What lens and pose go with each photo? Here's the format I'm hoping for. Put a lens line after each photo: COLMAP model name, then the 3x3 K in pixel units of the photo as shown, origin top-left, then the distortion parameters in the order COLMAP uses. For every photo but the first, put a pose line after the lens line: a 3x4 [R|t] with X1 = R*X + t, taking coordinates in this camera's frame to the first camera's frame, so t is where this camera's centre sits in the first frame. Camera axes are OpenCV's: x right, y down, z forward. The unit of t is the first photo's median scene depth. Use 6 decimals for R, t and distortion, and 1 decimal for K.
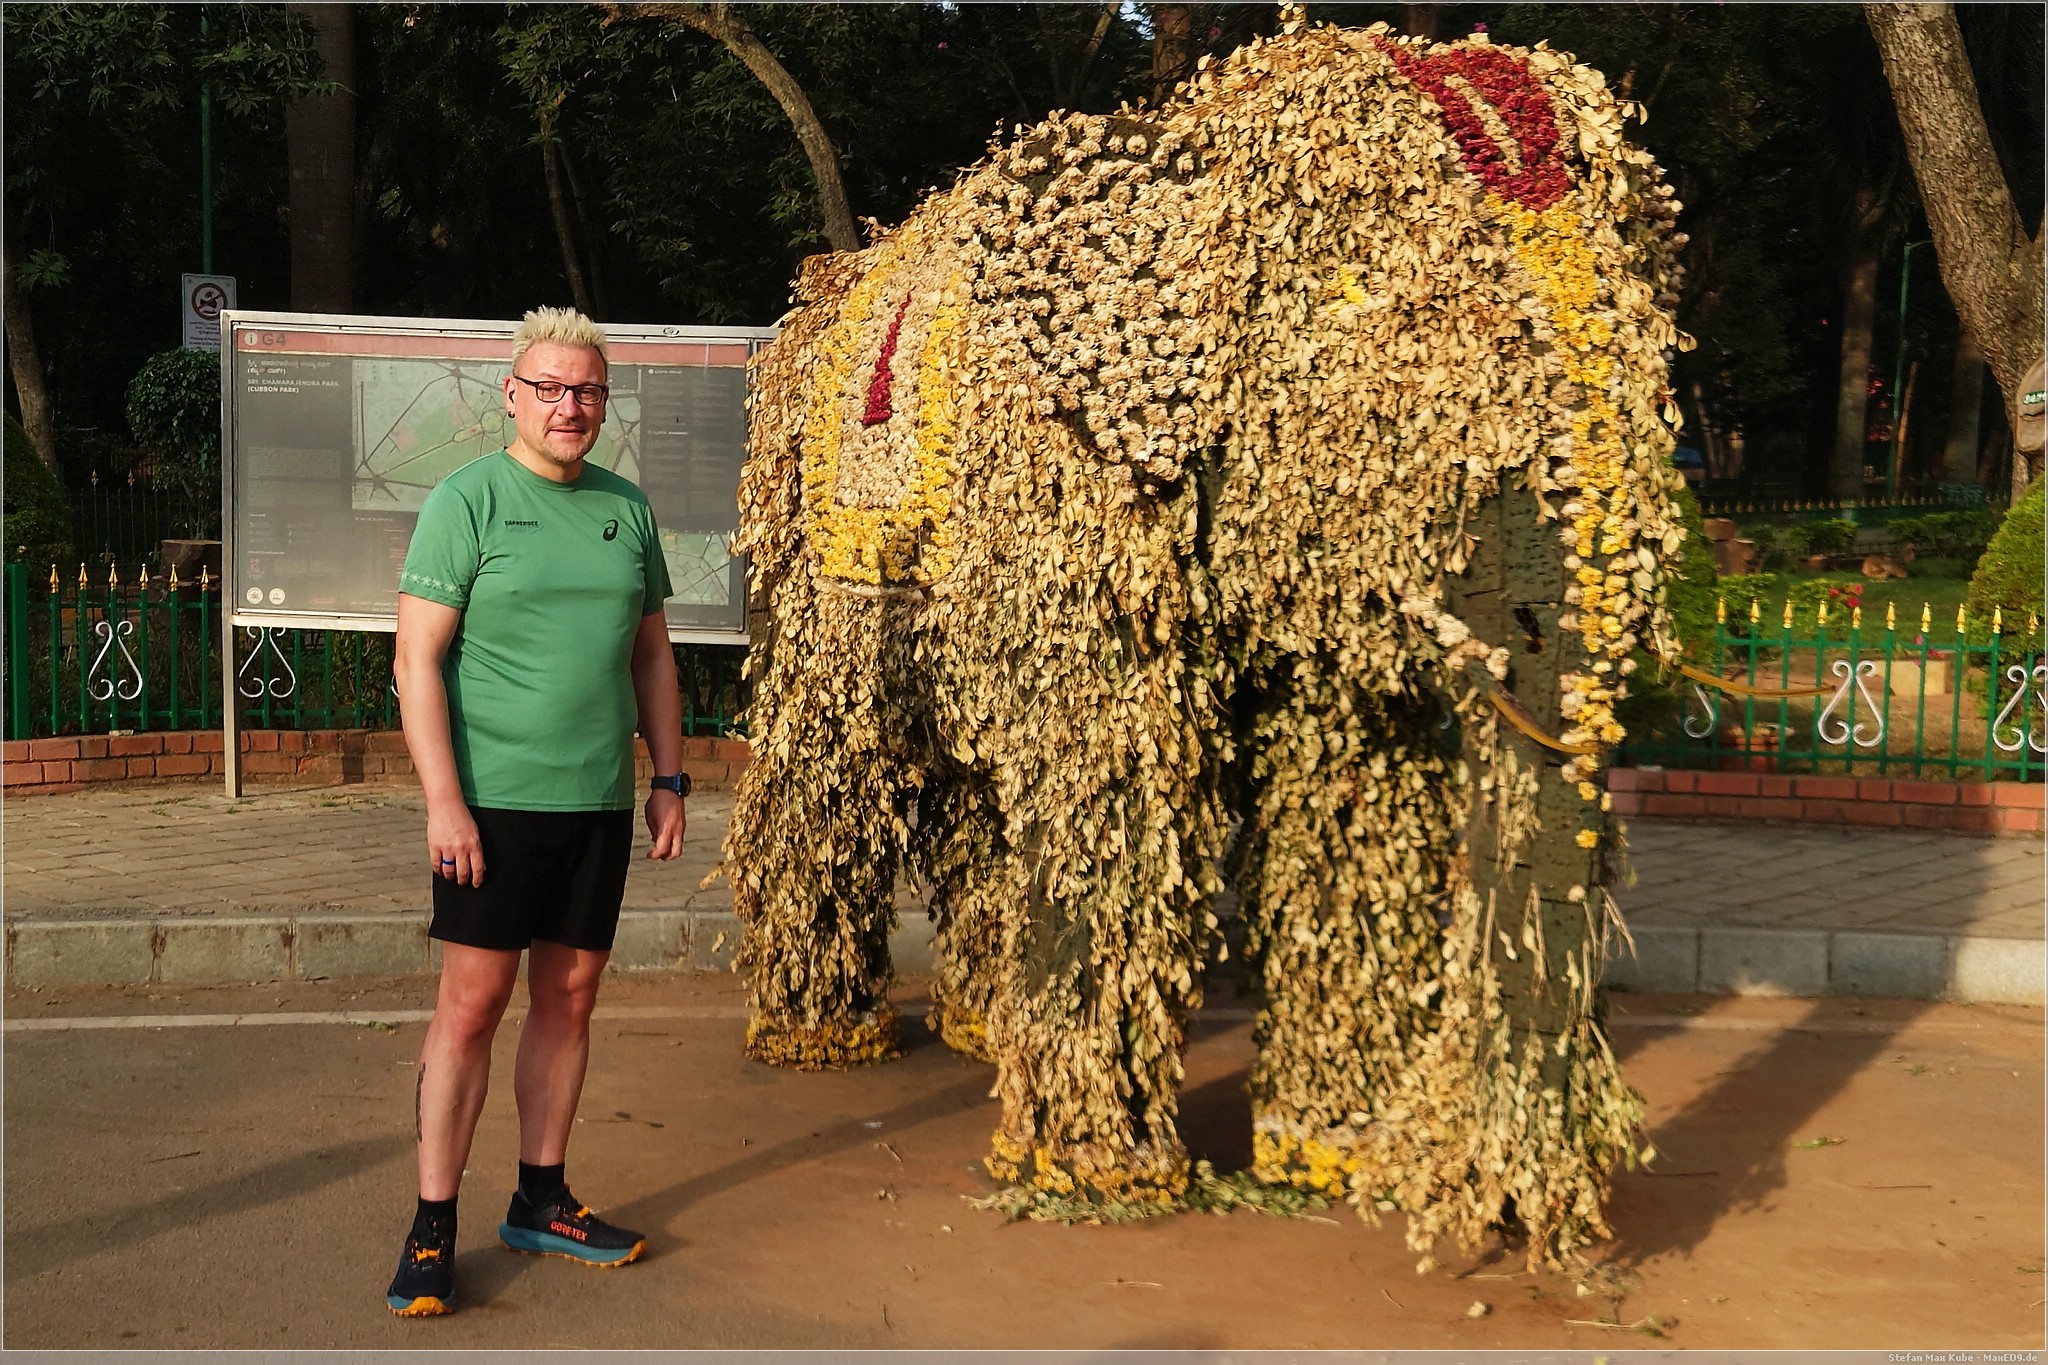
lens RADIAL K [[2242.6, 0, 1023.9], [0, 2242.6, 812.2], [0, 0, 1]] dist [0.066621, -0.029171]
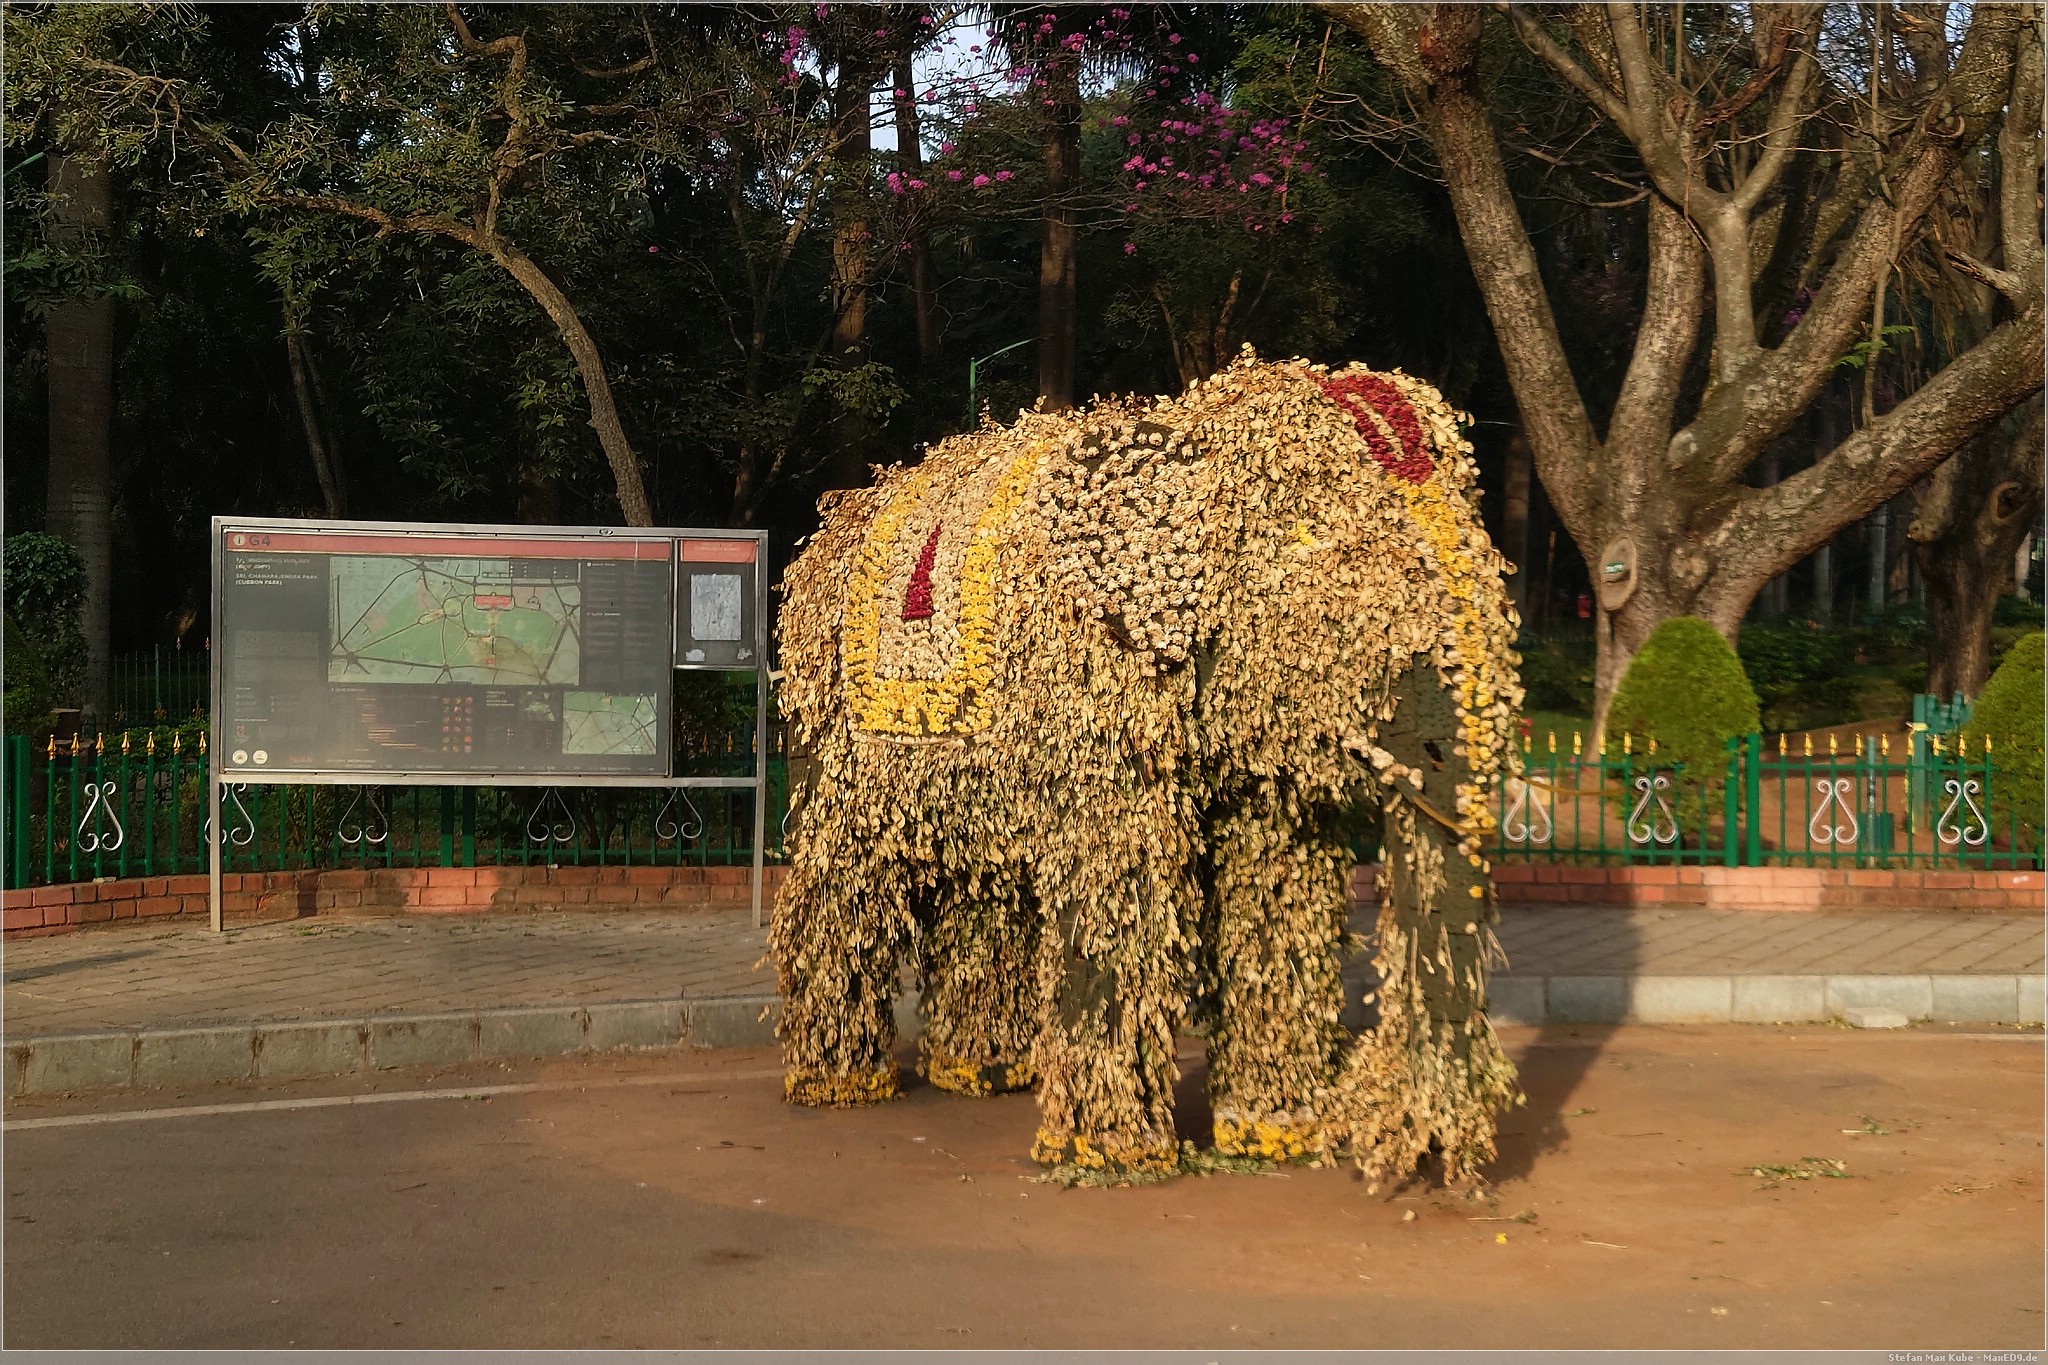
lens RADIAL K [[2242.6, 0, 1023.9], [0, 2242.6, 812.2], [0, 0, 1]] dist [0.066621, -0.029171]
pose [[0.980911, -0.029195, 0.192254, -0.297250], [0.040995, 0.997493, -0.057686, 0.028964], [-0.190088, 0.064467, 0.979648, -0.382227]]
